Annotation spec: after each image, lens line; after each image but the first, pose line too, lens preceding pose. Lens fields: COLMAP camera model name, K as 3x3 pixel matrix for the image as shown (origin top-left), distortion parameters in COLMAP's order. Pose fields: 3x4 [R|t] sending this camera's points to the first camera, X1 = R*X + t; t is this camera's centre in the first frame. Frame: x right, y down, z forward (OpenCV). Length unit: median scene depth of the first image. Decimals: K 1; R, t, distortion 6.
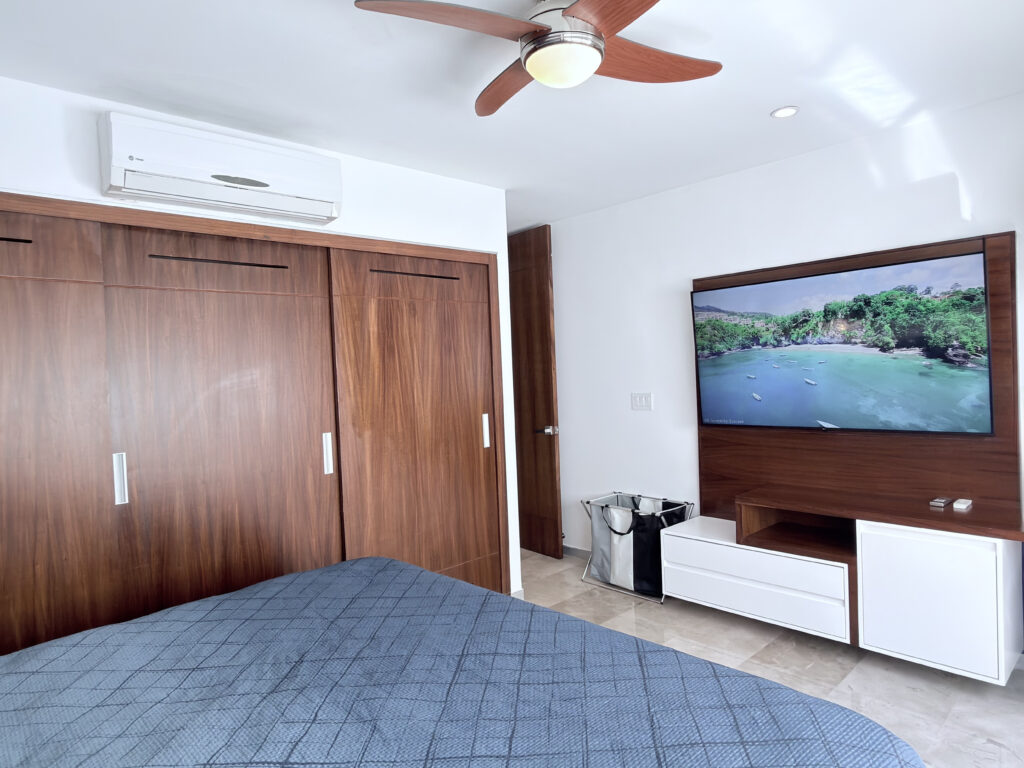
lens RADIAL K [[623.6, 0, 508.4], [0, 623.6, 386.5], [0, 0, 1]] dist [0.003818, 0.000262]
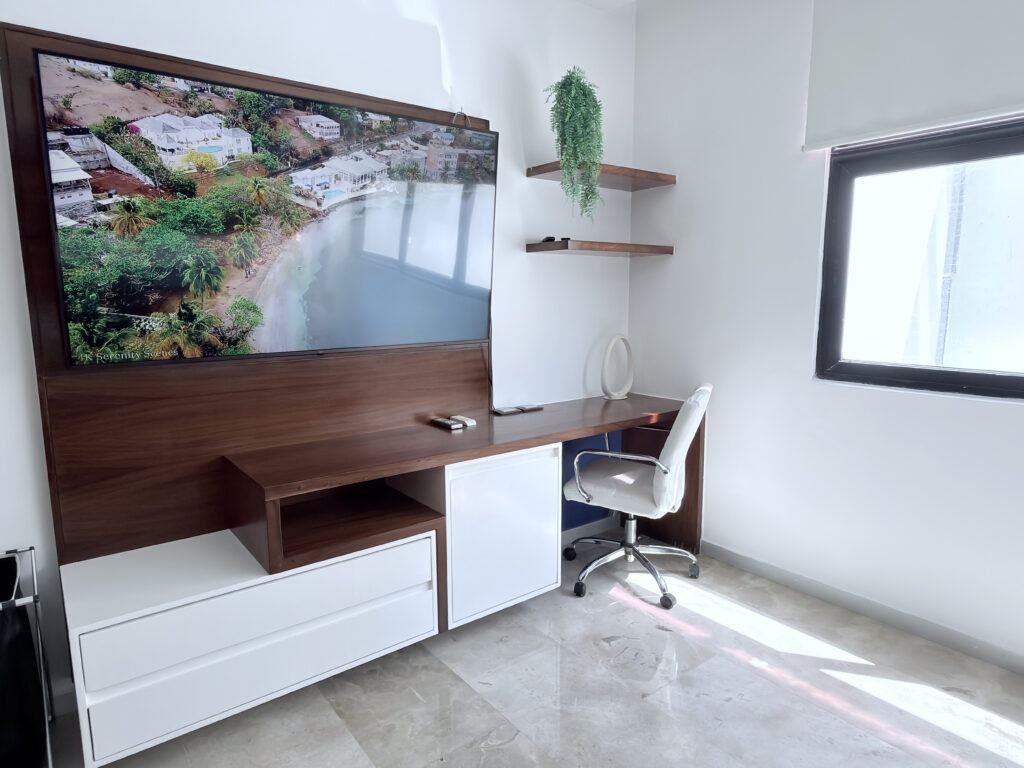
lens RADIAL K [[623.6, 0, 509.3], [0, 623.6, 384.8], [0, 0, 1]] dist [0.003818, 0.000262]
pose [[0.094975, -0.109652, 0.989422, -0.141328], [0.025769, 0.993853, 0.107670, 0.040788], [-0.995146, 0.015271, 0.097216, 0.818150]]
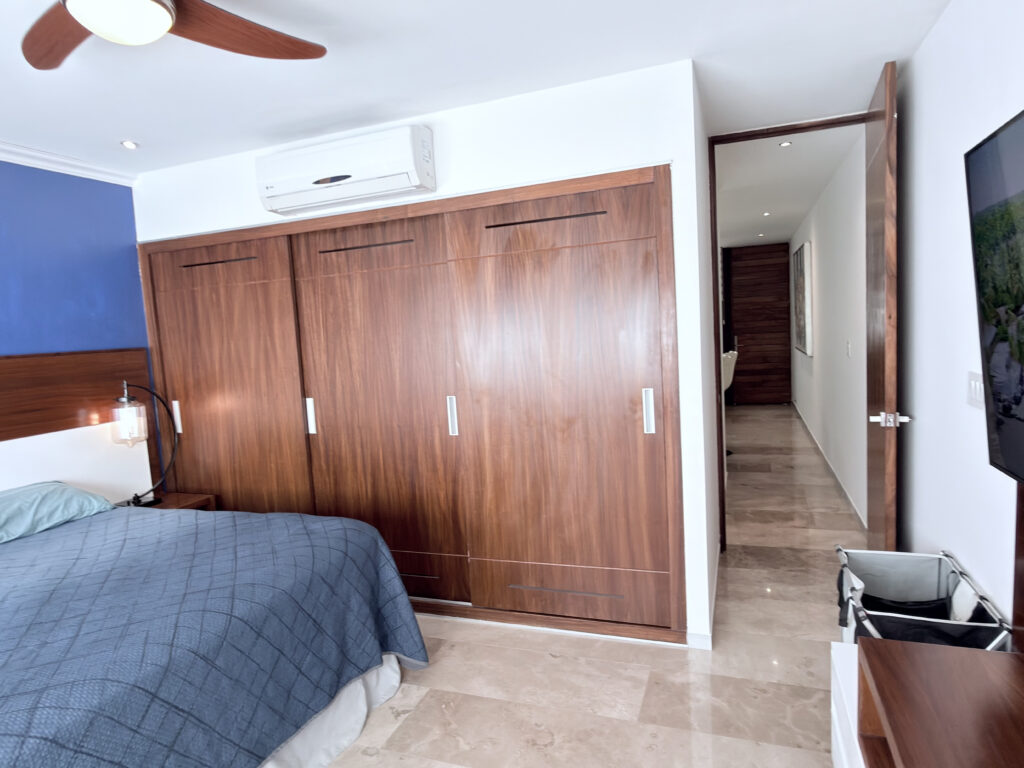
lens RADIAL K [[623.6, 0, 512.3], [0, 623.6, 385.1], [0, 0, 1]] dist [0.003818, 0.000262]
pose [[0.447649, 0.094950, -0.889154, 0.716912], [0.022222, 0.992858, 0.117212, -0.066992], [0.893933, -0.072229, 0.442342, 0.674314]]
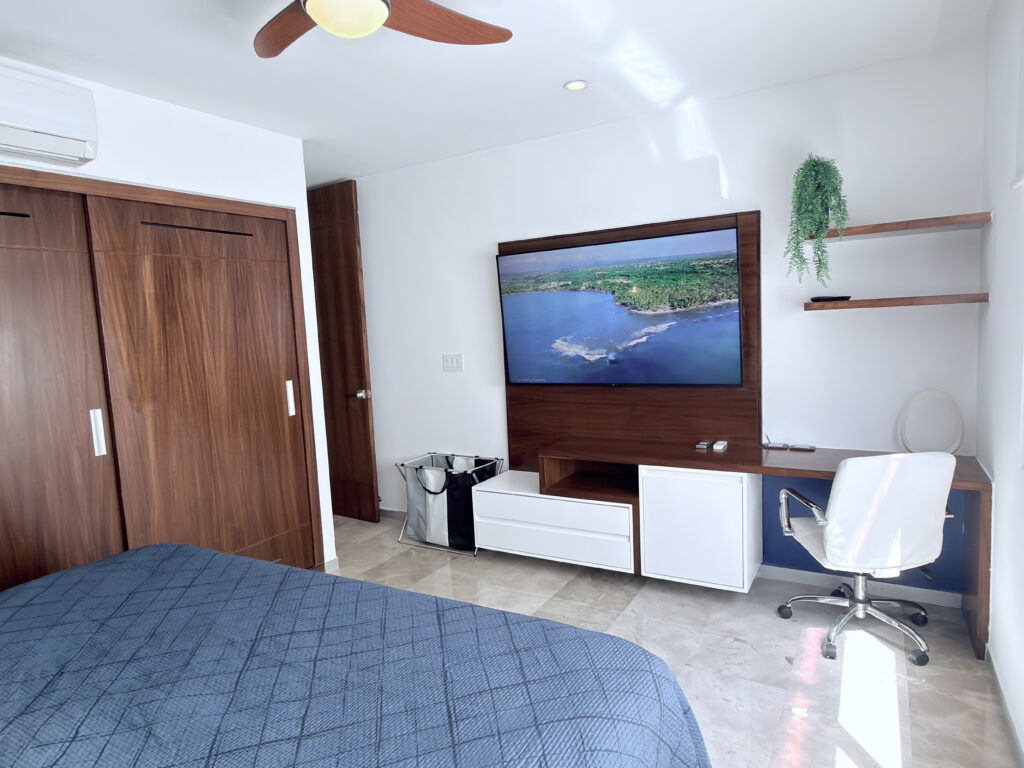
lens RADIAL K [[623.6, 0, 510.0], [0, 623.6, 384.0], [0, 0, 1]] dist [0.003818, 0.000262]
pose [[0.959590, -0.035022, 0.279215, 0.025555], [0.017466, 0.997725, 0.065118, -0.008600], [-0.280861, -0.057610, 0.958018, -0.002056]]
